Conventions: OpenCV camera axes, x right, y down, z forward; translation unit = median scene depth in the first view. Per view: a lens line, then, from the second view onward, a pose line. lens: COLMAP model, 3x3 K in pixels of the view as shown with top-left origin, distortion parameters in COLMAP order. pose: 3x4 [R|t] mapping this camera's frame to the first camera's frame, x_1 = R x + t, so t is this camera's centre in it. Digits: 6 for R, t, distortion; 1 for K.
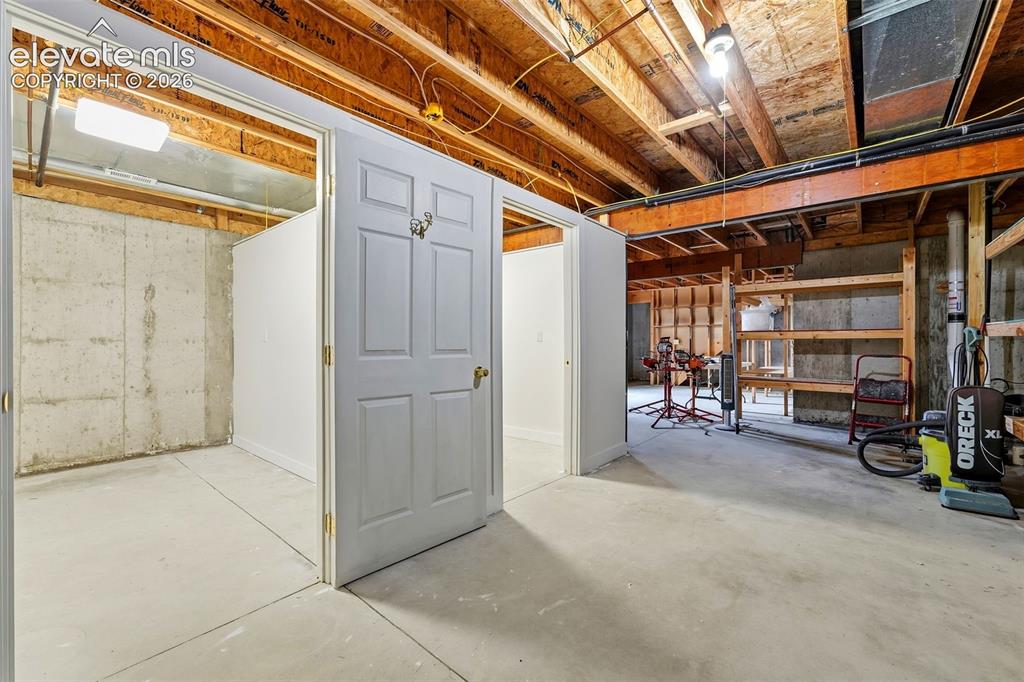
lens RADIAL K [[422.1, 0, 512.0], [0, 422.1, 341.0], [0, 0, 1]] dist [-0.000791, 0.012361]
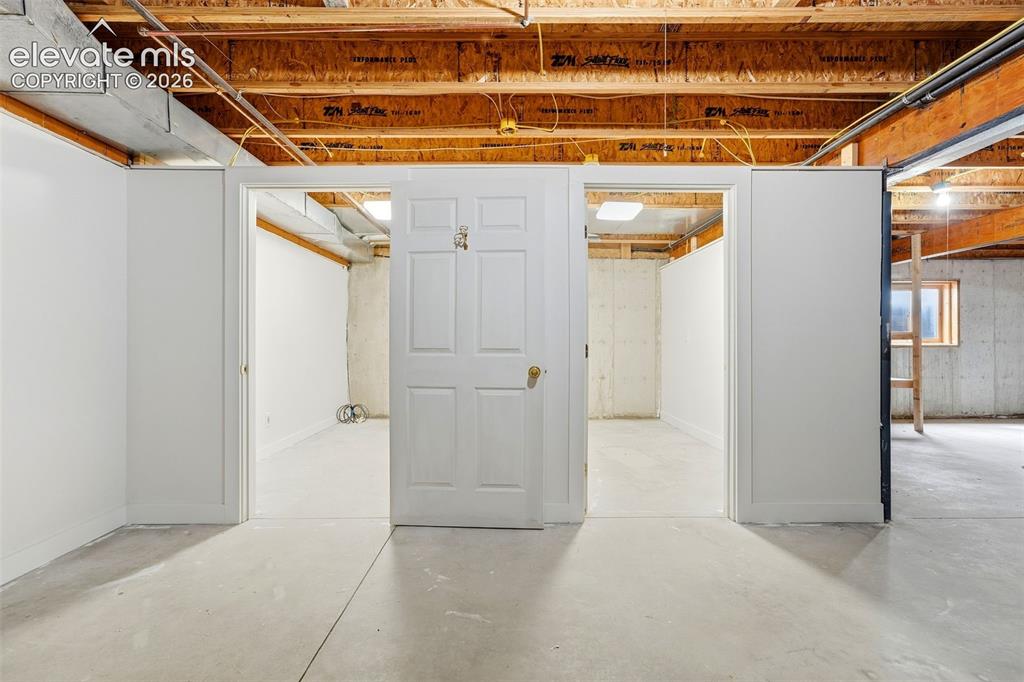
lens RADIAL K [[413.6, 0, 512.0], [0, 413.6, 341.0], [0, 0, 1]] dist [-0.023961, 0.018812]
pose [[0.655453, -0.001142, -0.755235, 0.573422], [0.002930, 0.999995, 0.001030, 0.000200], [0.755231, -0.002888, 0.655453, 0.305134]]
